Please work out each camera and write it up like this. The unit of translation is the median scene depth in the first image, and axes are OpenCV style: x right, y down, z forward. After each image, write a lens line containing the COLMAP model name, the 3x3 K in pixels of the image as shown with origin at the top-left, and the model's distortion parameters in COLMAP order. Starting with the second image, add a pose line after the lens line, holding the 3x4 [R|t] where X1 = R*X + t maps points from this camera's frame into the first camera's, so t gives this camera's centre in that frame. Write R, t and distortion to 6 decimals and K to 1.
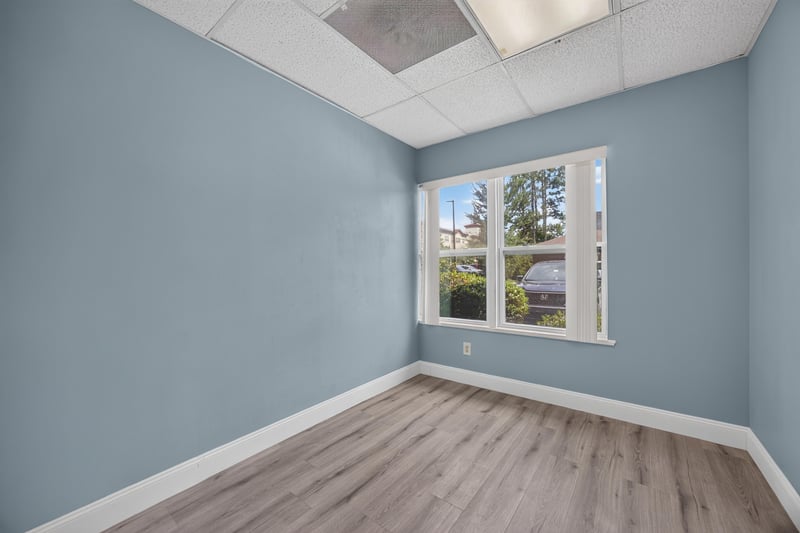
lens RADIAL K [[309.8, 0, 401.5], [0, 309.8, 266.0], [0, 0, 1]] dist [-0.016903, 0.000528]
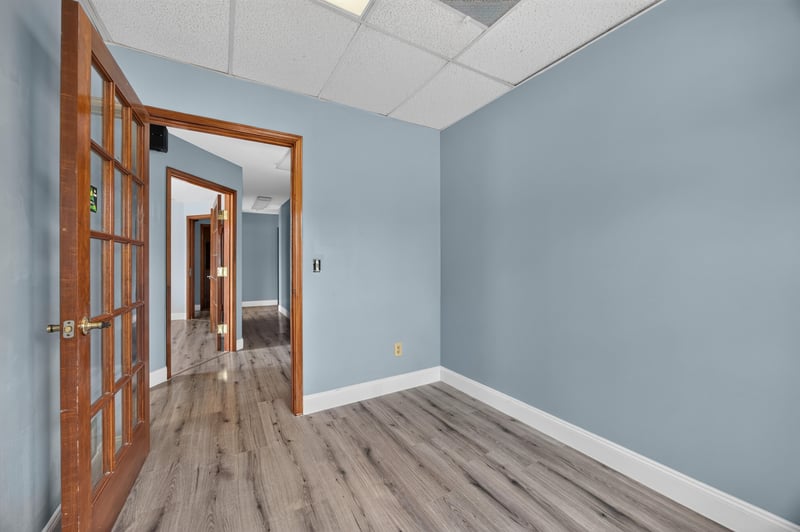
lens RADIAL K [[309.8, 0, 402.3], [0, 309.8, 263.3], [0, 0, 1]] dist [-0.016903, 0.000528]
pose [[-0.378692, 0.008791, -0.925481, 0.753077], [0.006718, 0.999955, 0.006750, 0.006592], [0.925498, -0.003662, -0.378734, 1.012775]]
